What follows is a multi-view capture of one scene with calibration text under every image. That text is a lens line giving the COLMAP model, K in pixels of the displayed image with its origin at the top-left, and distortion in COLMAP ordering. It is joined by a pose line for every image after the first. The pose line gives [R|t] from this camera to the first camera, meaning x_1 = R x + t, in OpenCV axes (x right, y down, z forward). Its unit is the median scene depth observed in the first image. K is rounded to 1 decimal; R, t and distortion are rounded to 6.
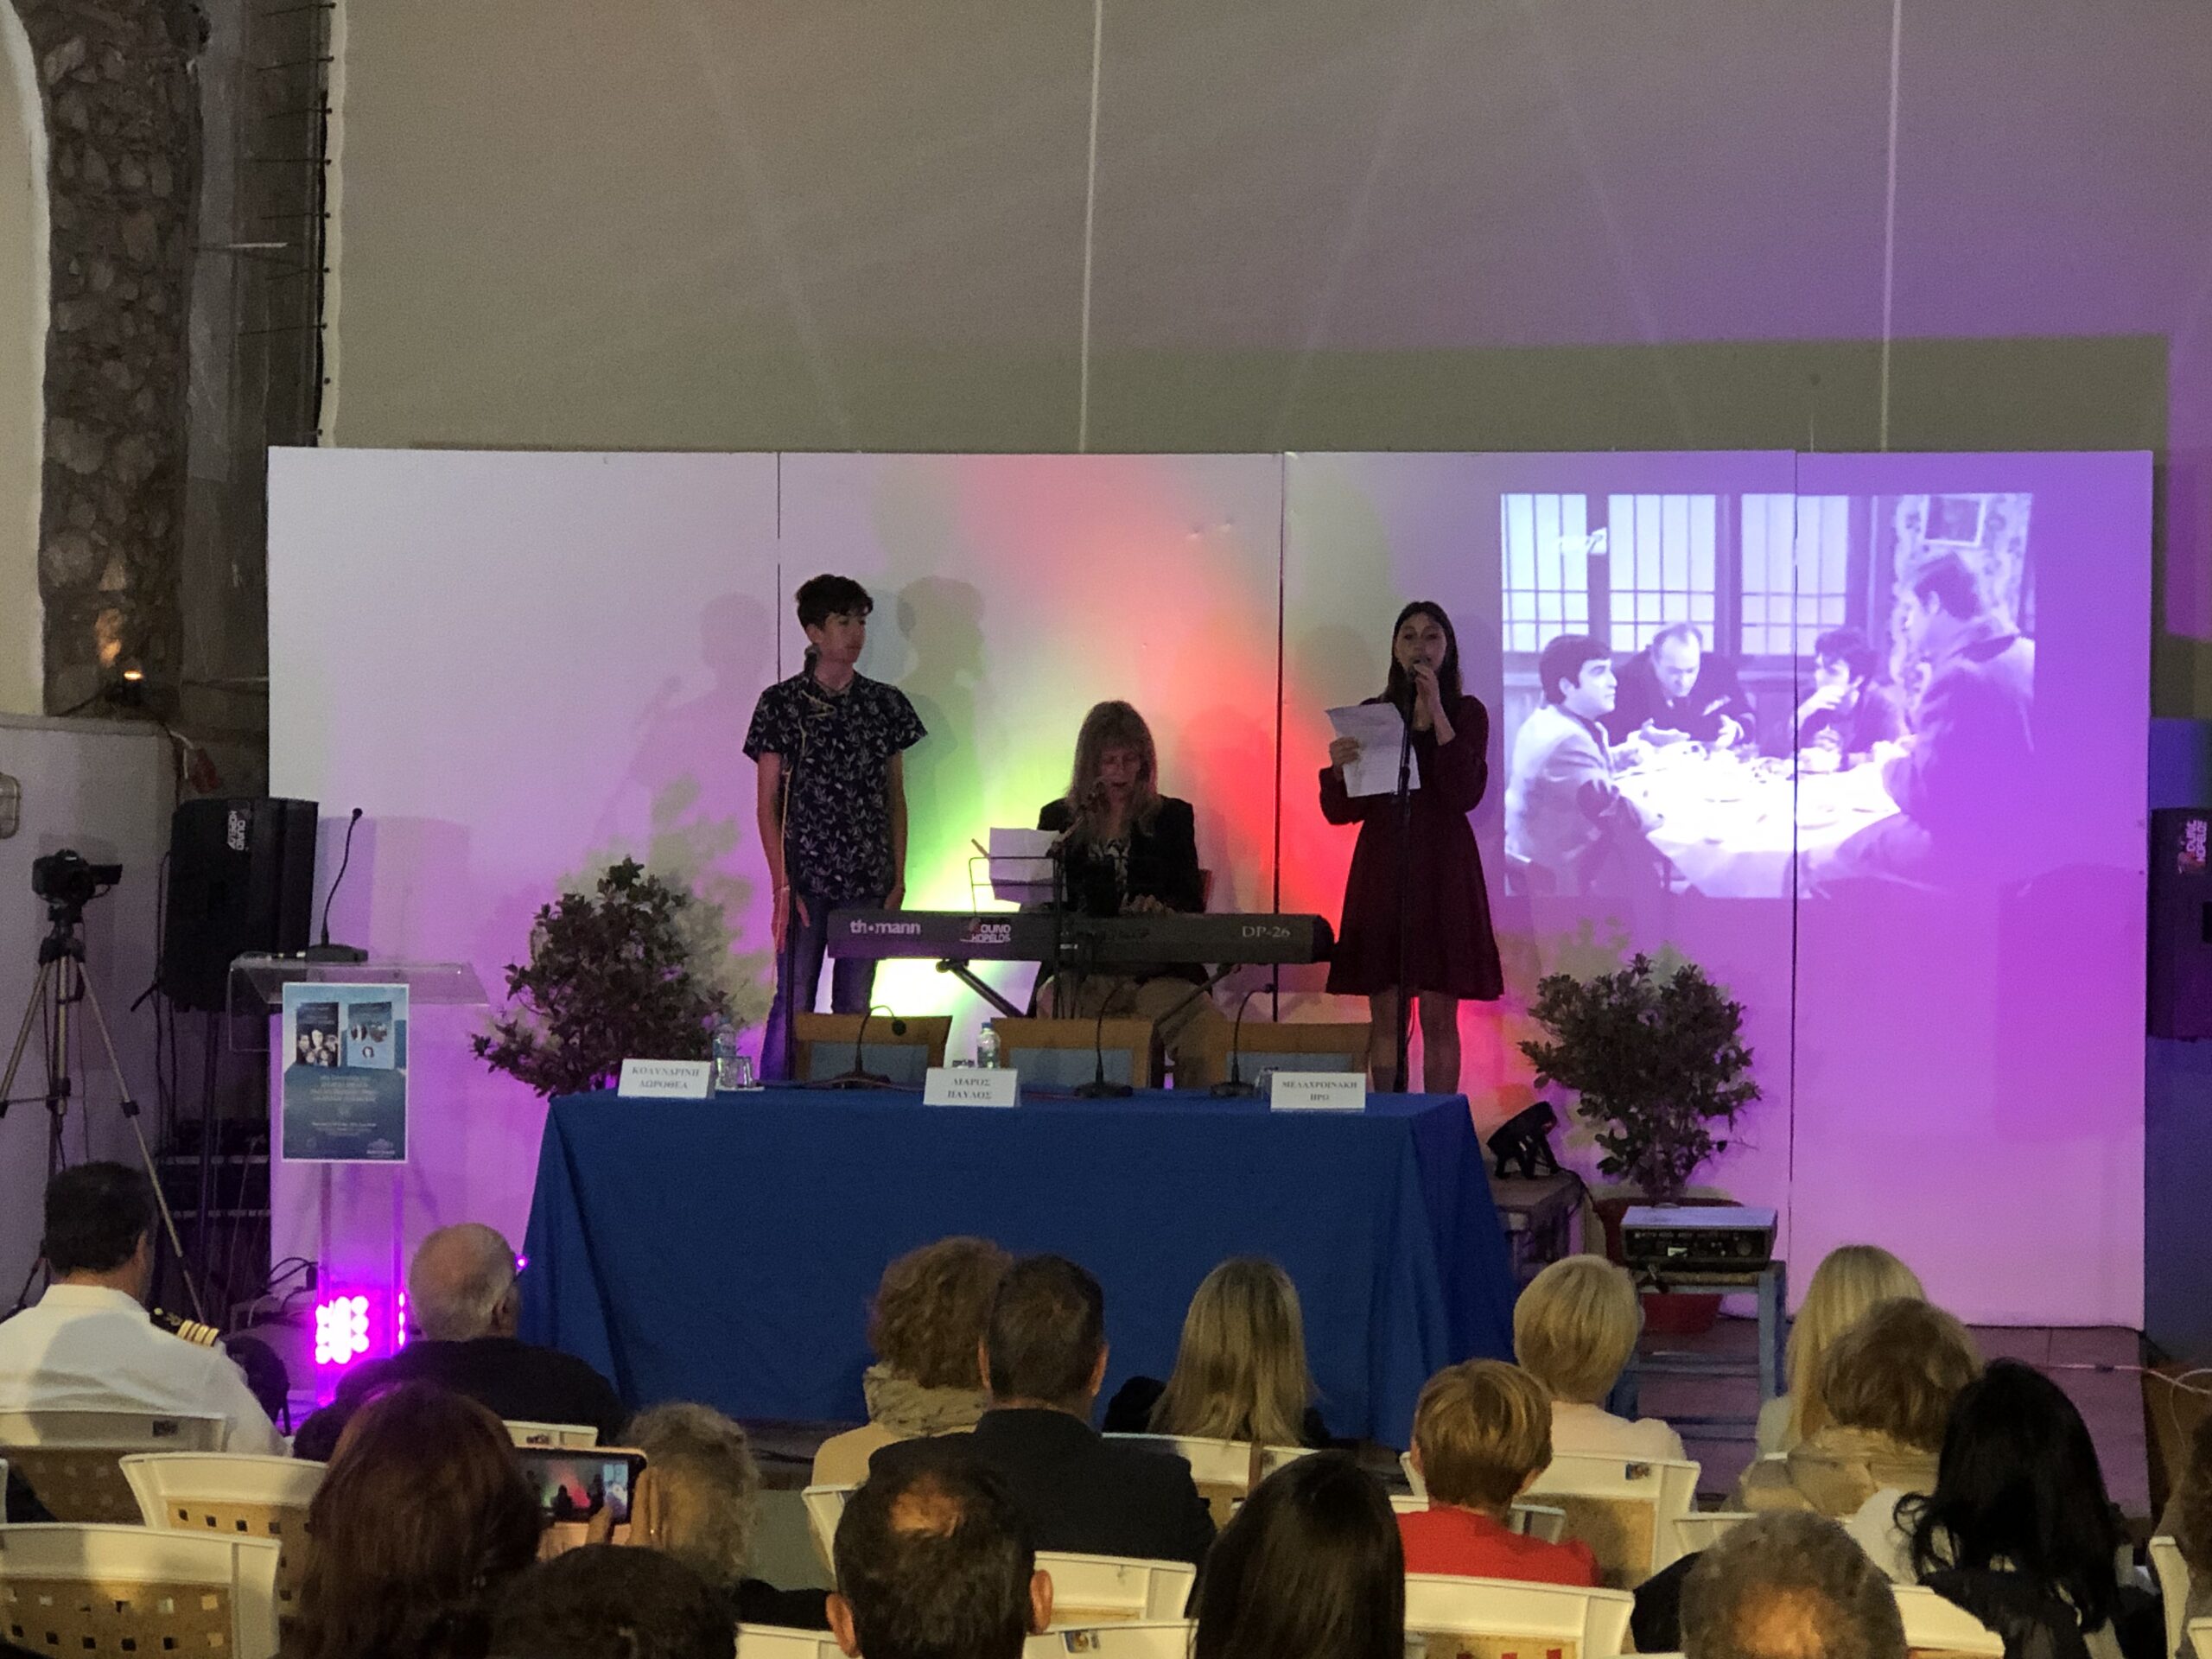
lens RADIAL K [[5128.9, 0, 1106.0], [0, 5128.9, 829.5], [0, 0, 1]] dist [-0.204529, 2.735511]
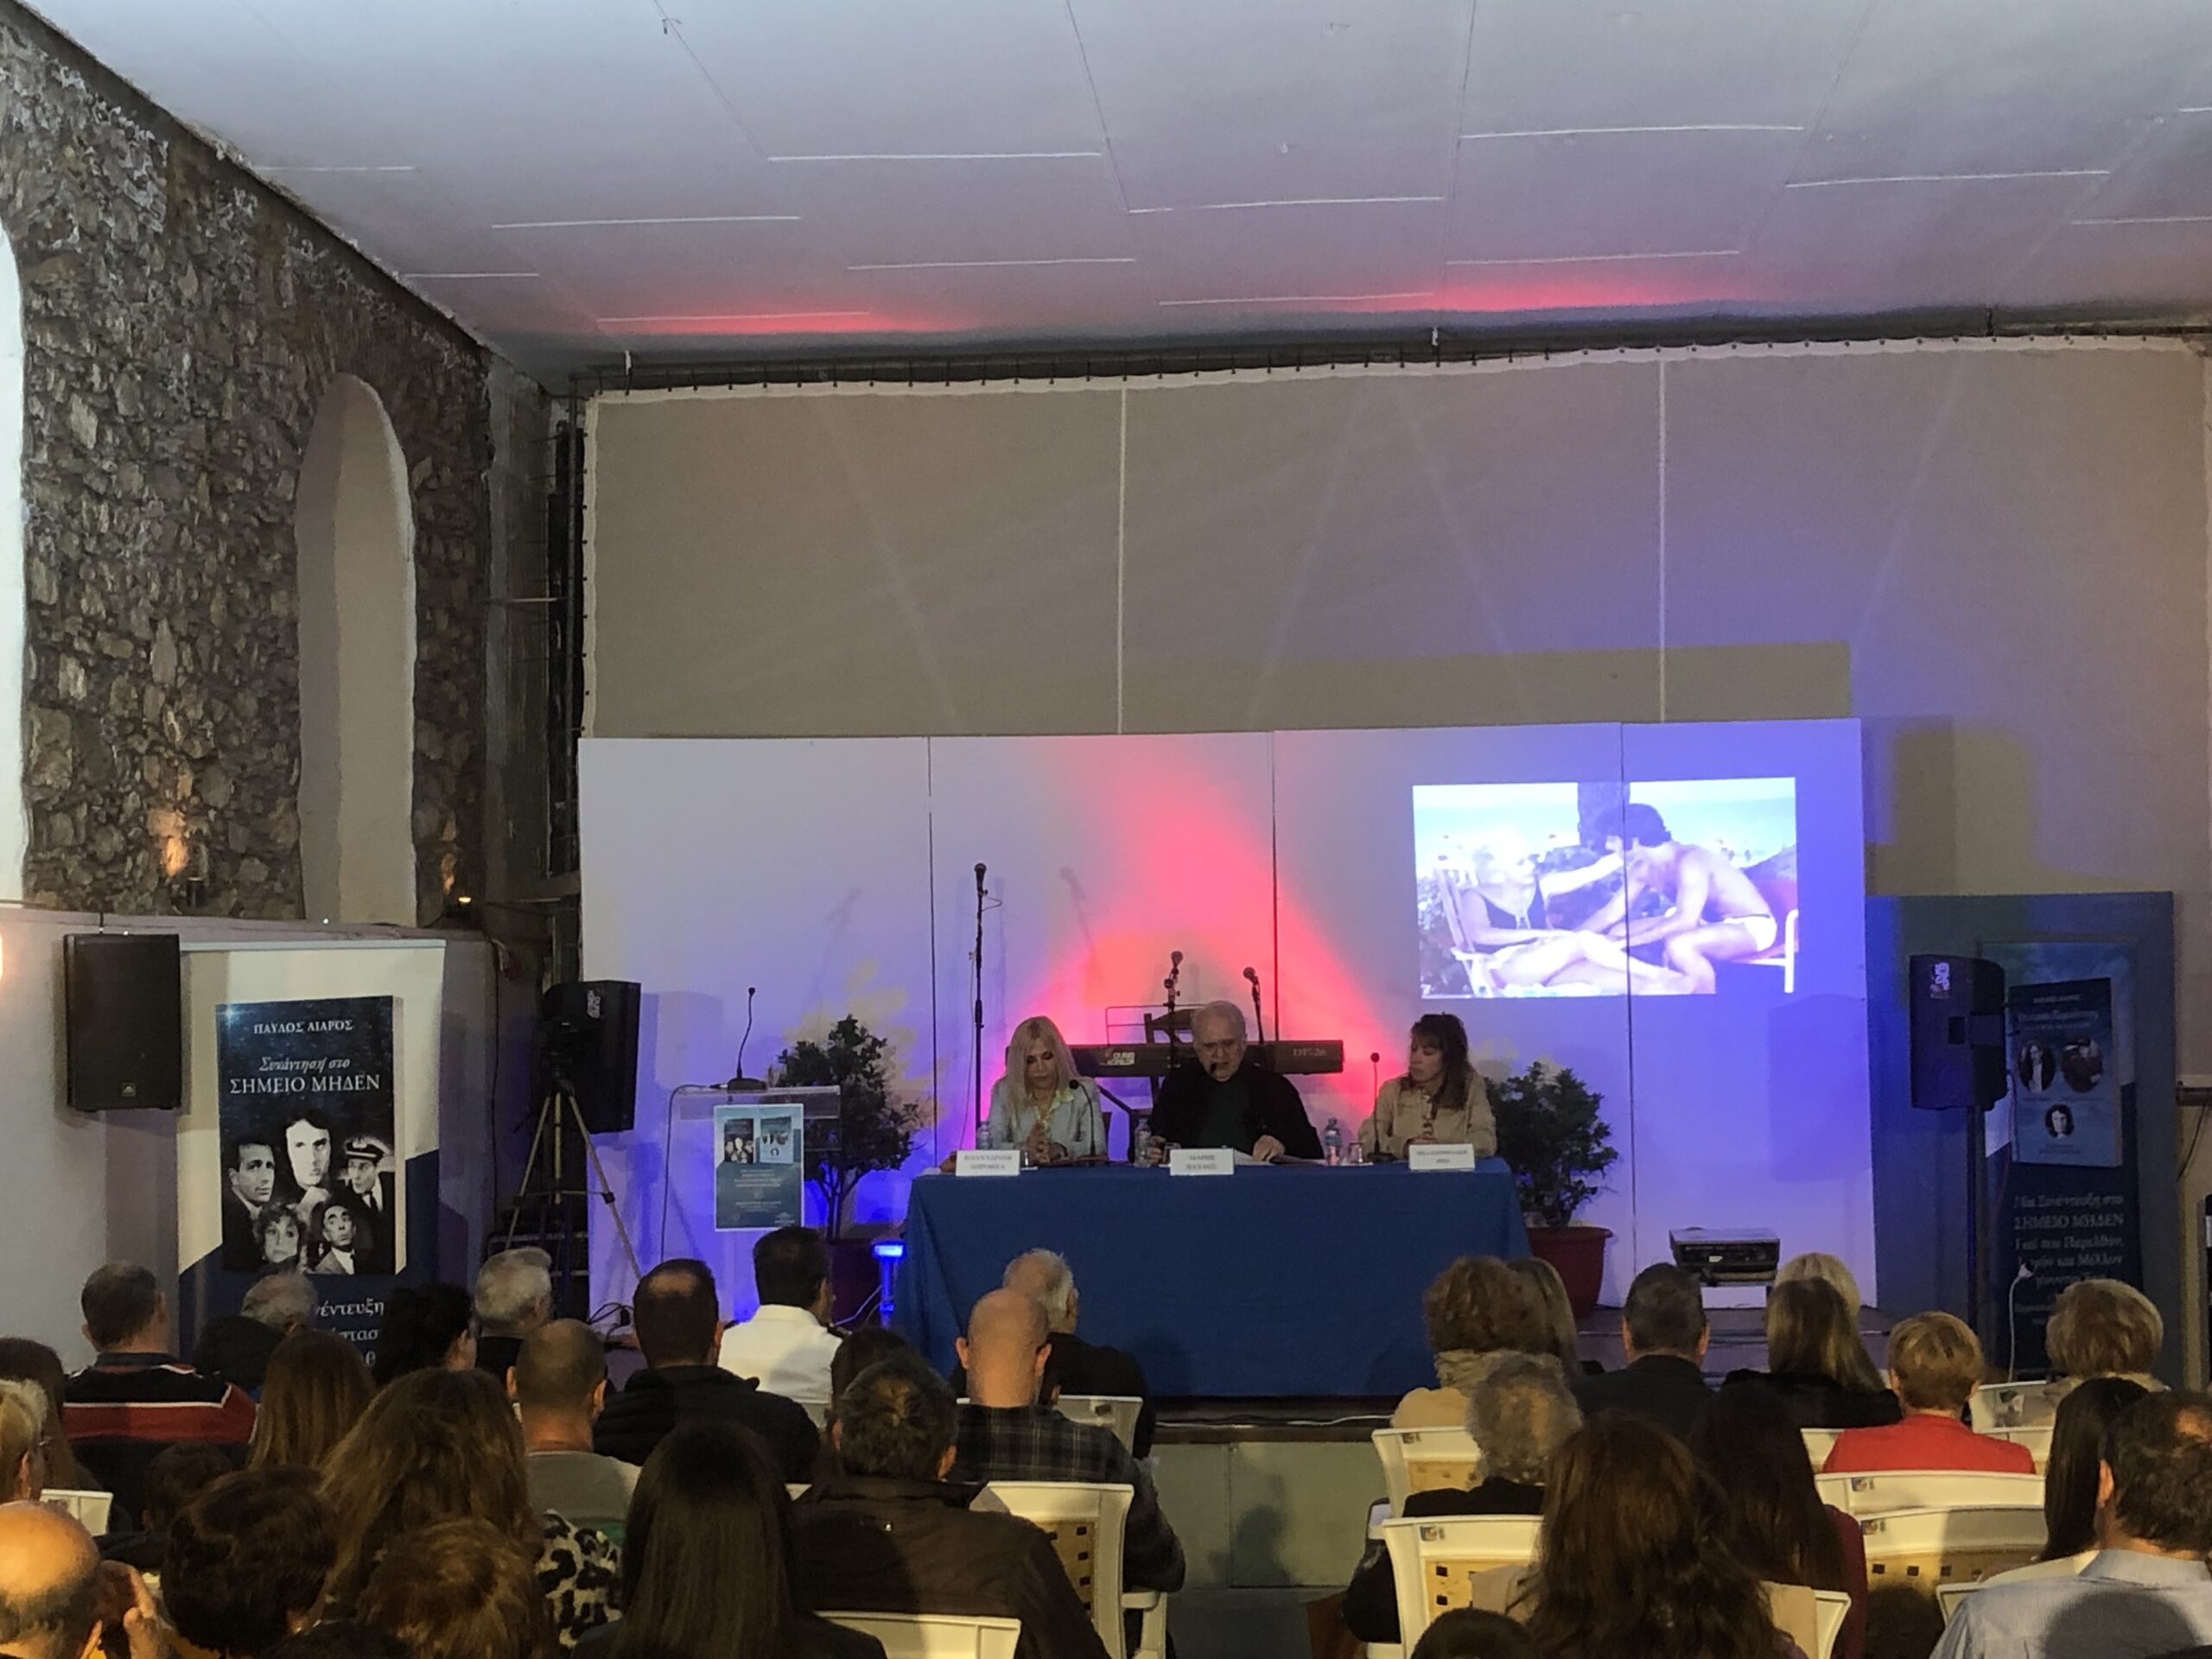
lens RADIAL K [[3470.5, 0, 1106.0], [0, 3470.5, 829.5], [0, 0, 1]] dist [0.294965, -1.481786]
pose [[0.993076, -0.020904, 0.115596, -0.125371], [0.026395, 0.998585, -0.046171, 0.000317], [-0.114468, 0.048903, 0.992223, 0.004691]]
